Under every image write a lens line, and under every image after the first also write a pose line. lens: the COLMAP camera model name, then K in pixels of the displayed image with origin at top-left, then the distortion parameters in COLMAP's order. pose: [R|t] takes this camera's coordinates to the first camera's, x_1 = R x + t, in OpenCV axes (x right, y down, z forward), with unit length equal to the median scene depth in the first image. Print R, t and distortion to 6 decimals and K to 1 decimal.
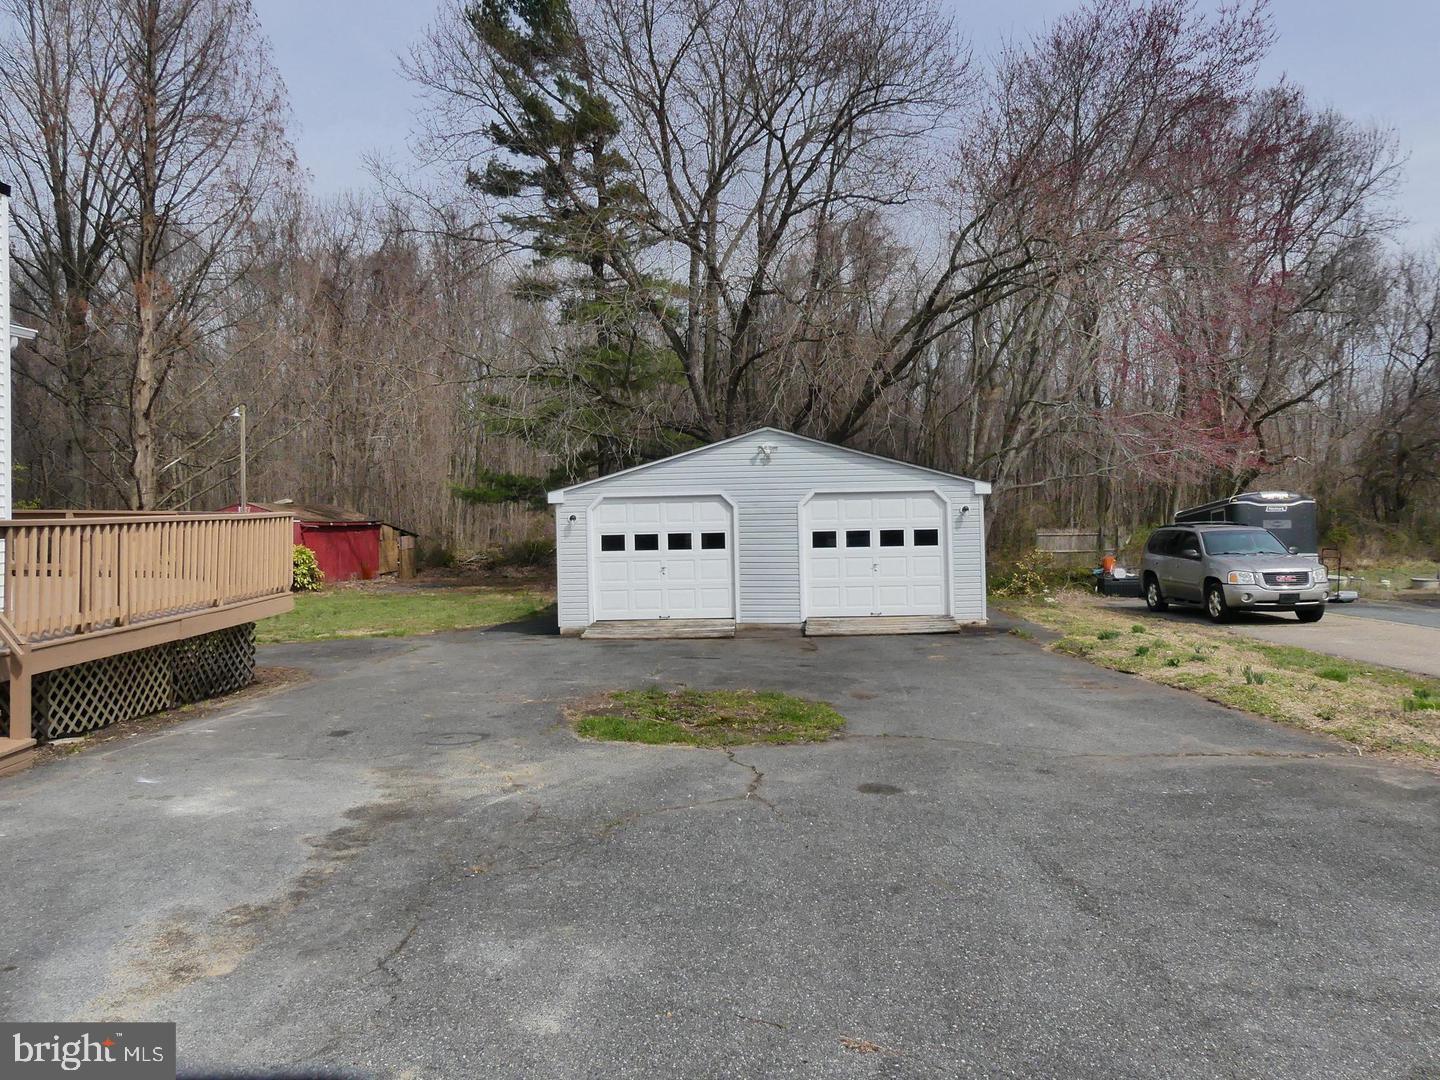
lens RADIAL K [[1063.0, 0, 731.1], [0, 1063.0, 535.7], [0, 0, 1]] dist [-0.014963, -0.010514]
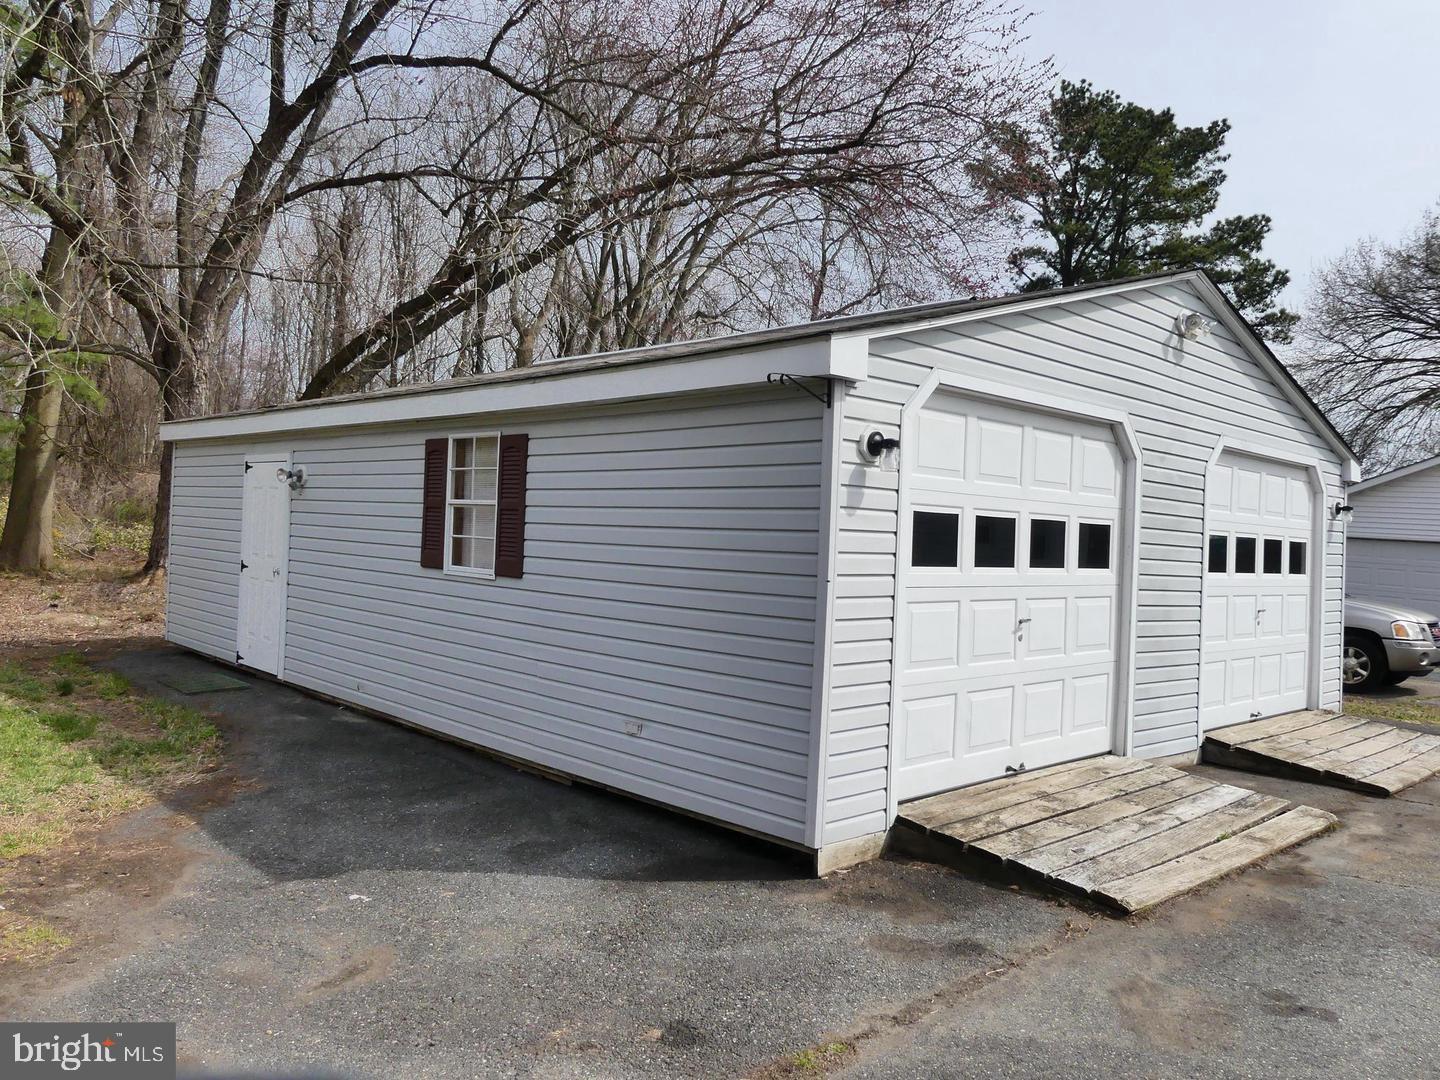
lens RADIAL K [[1063.0, 0, 731.1], [0, 1063.0, 535.7], [0, 0, 1]] dist [-0.014963, -0.010514]
pose [[0.690315, 0.051072, 0.721704, -0.177922], [-0.056163, 0.998278, -0.016924, 0.006860], [-0.721325, -0.028851, 0.691995, 0.399065]]
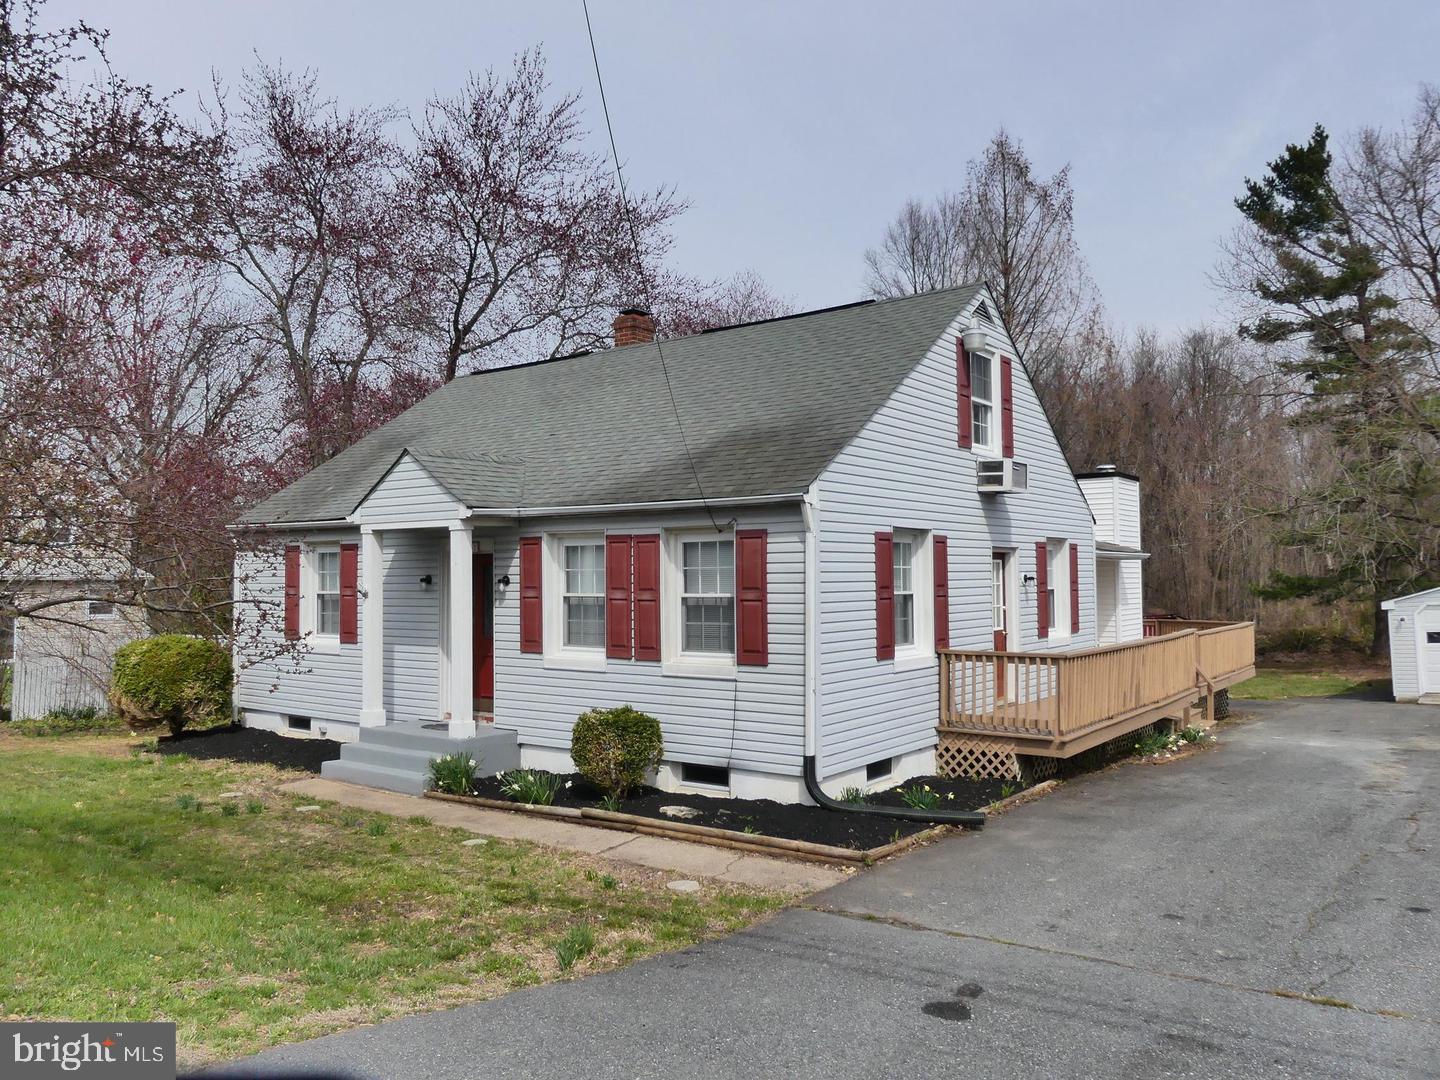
lens RADIAL K [[1063.0, 0, 731.1], [0, 1063.0, 535.7], [0, 0, 1]] dist [-0.014963, -0.010514]
pose [[0.811227, -0.041412, -0.583263, -0.024192], [-0.003571, 0.997120, -0.075762, -0.008935], [0.584720, 0.063543, 0.808743, -0.328748]]
